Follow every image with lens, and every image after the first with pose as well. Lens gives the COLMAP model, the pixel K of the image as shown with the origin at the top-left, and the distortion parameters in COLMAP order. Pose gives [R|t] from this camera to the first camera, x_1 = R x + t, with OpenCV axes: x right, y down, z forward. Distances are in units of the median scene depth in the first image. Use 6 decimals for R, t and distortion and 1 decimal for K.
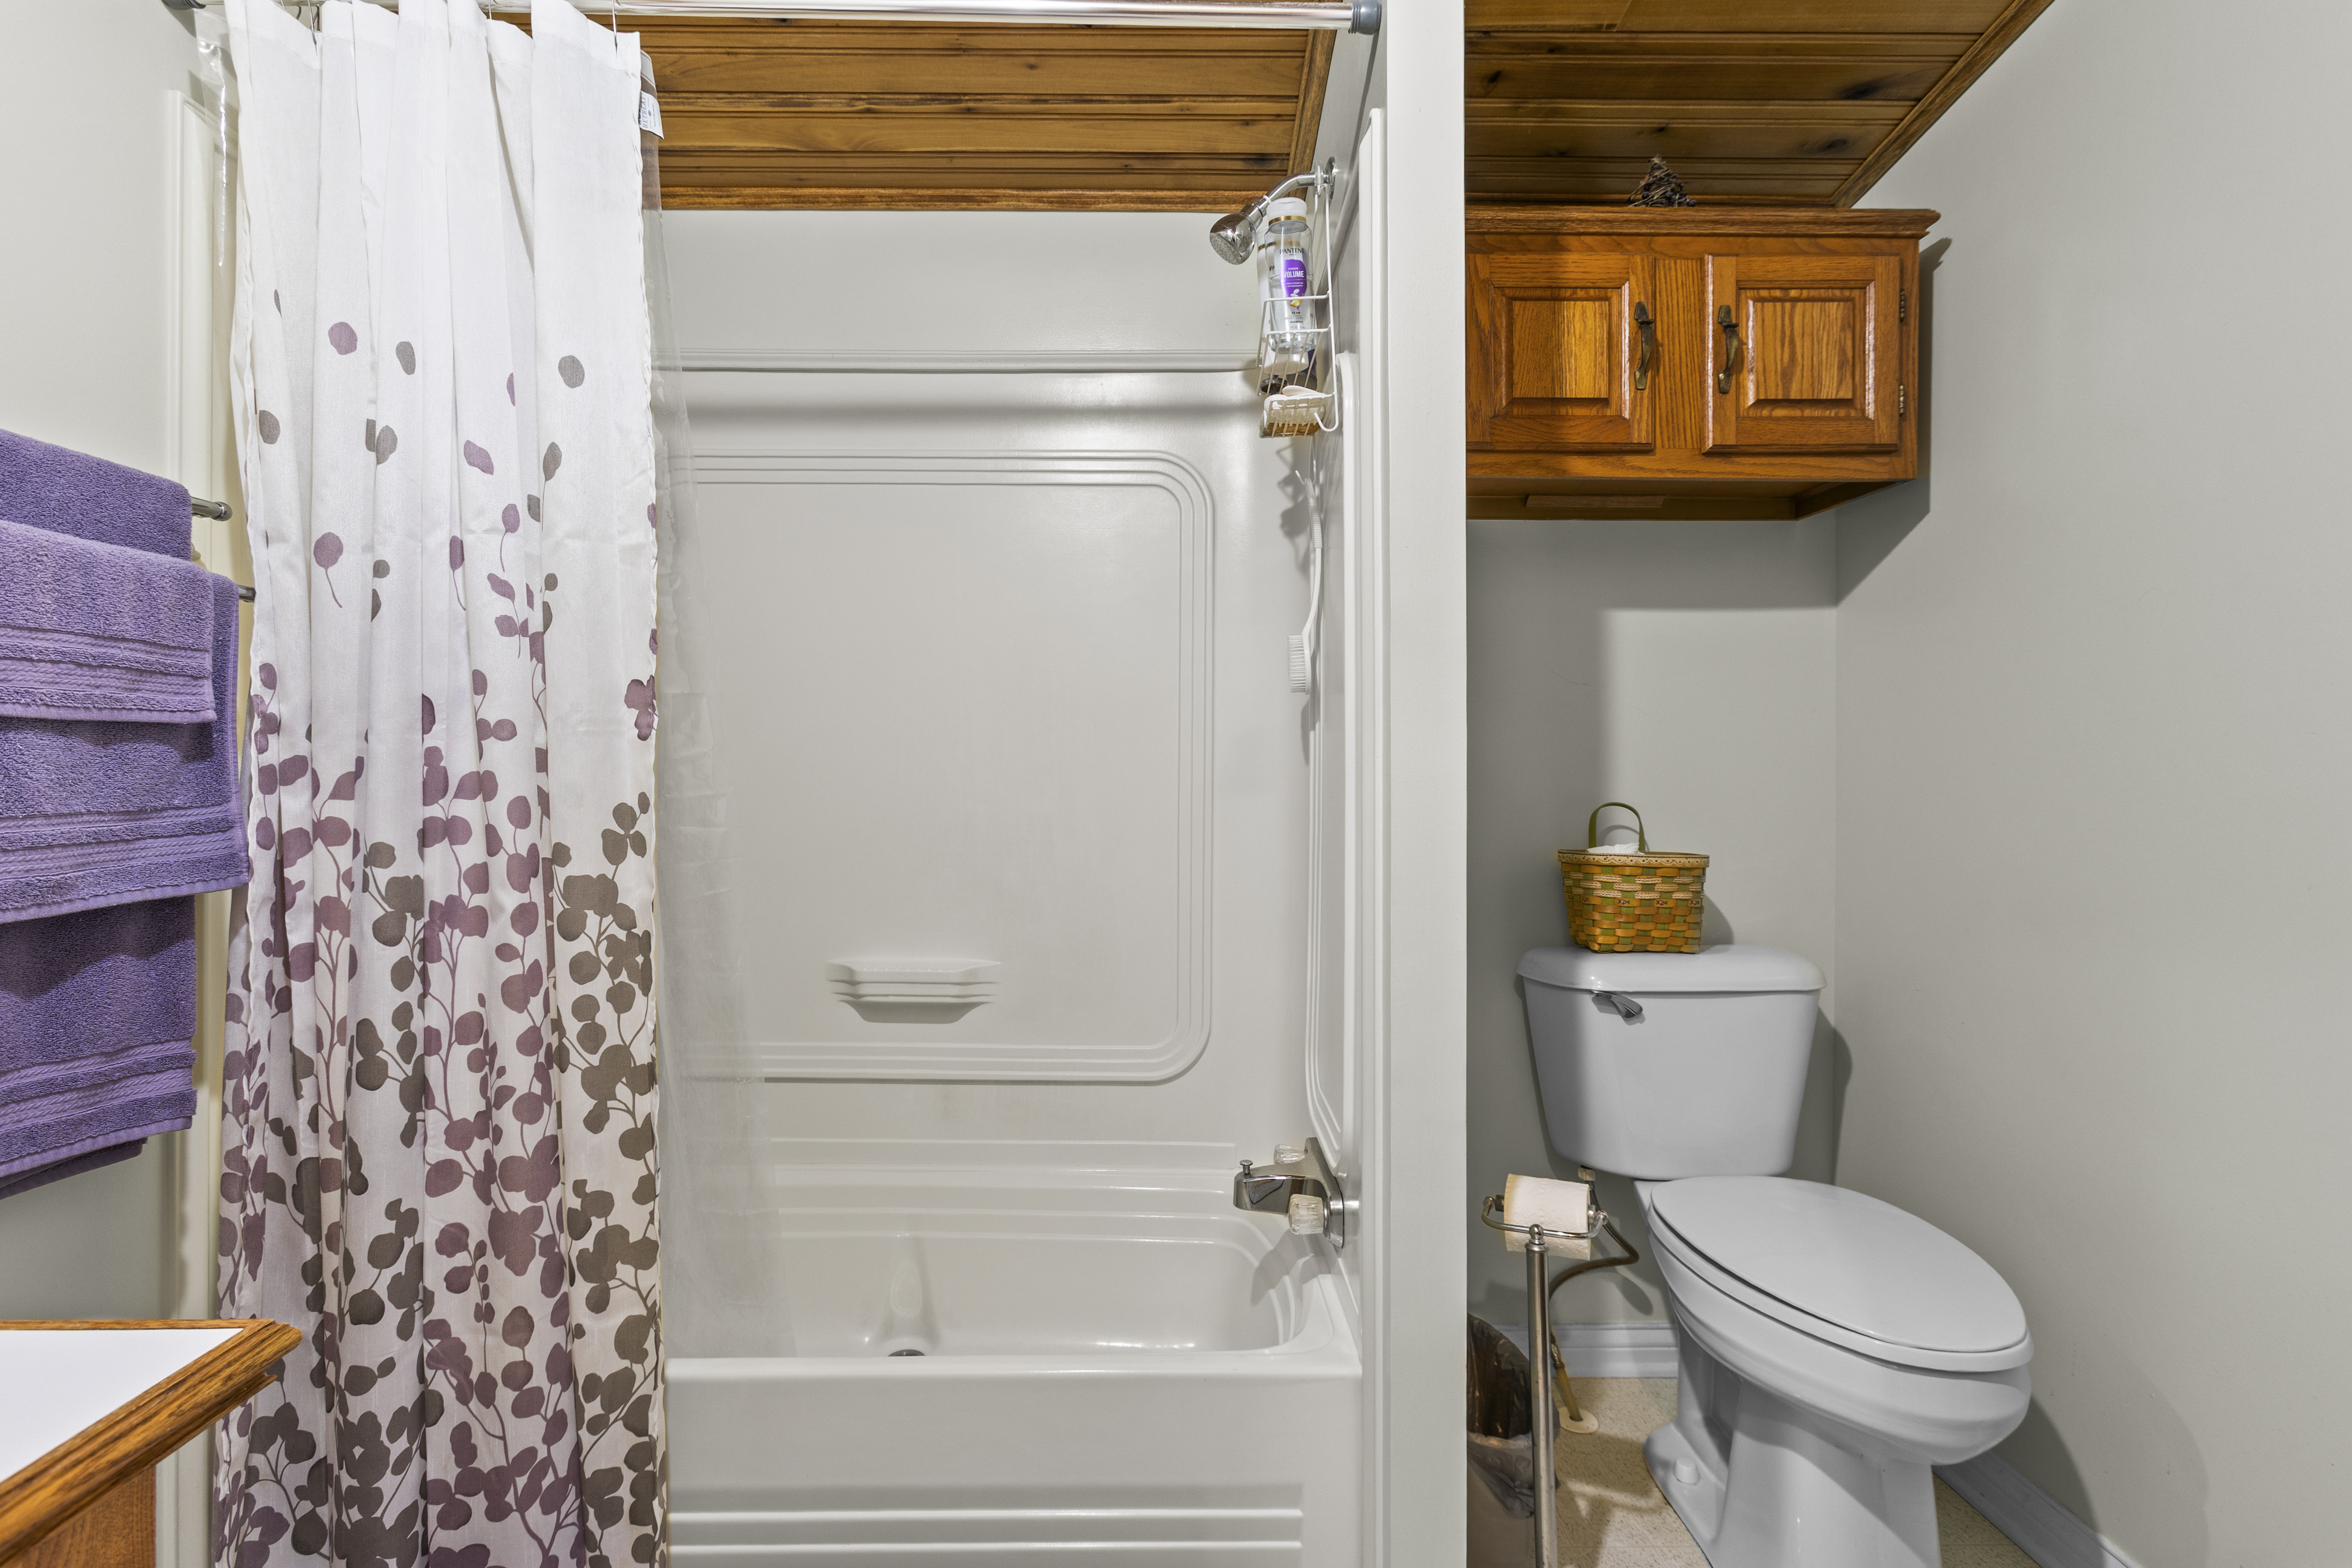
lens RADIAL K [[1041.7, 0, 1169.8], [0, 1041.7, 777.2], [0, 0, 1]] dist [-0.004274, 0.001384]
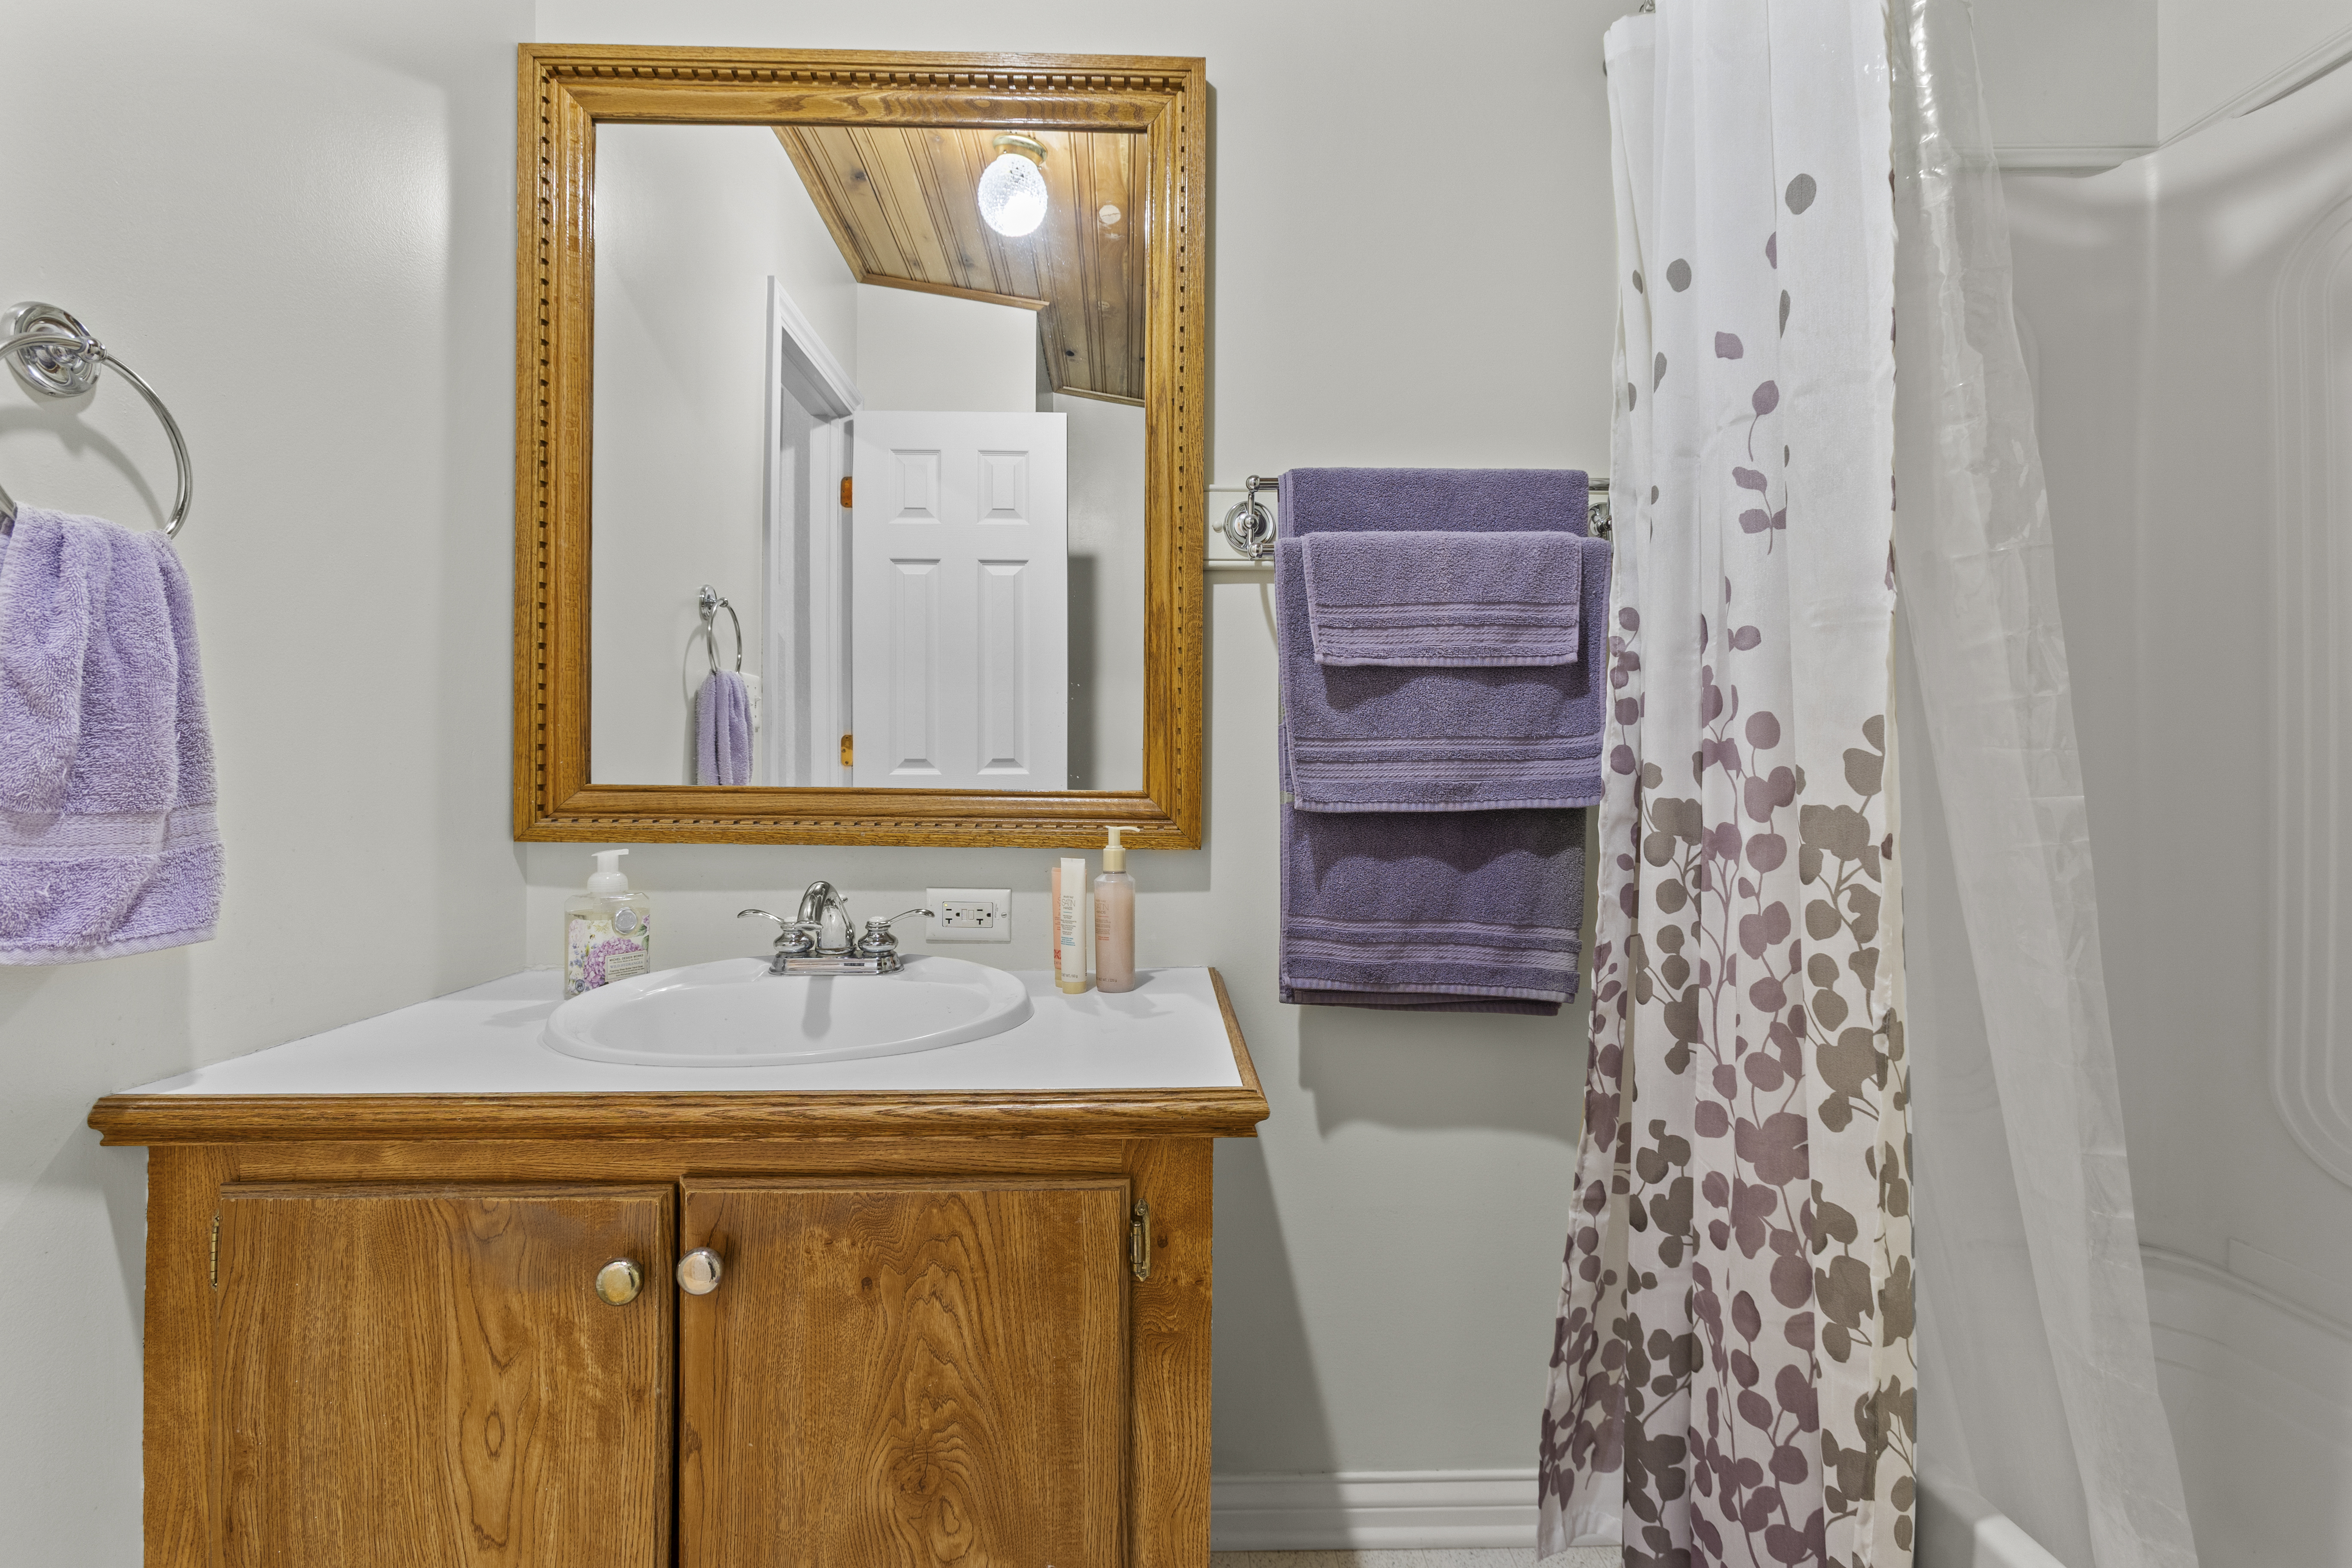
lens RADIAL K [[1041.7, 0, 1168.3], [0, 1041.7, 777.3], [0, 0, 1]] dist [-0.004274, 0.001384]
pose [[0.013865, -0.003974, -0.999896, 0.244502], [-0.003224, 0.999987, -0.004019, 0.079324], [0.999899, 0.003279, 0.013852, 0.495181]]
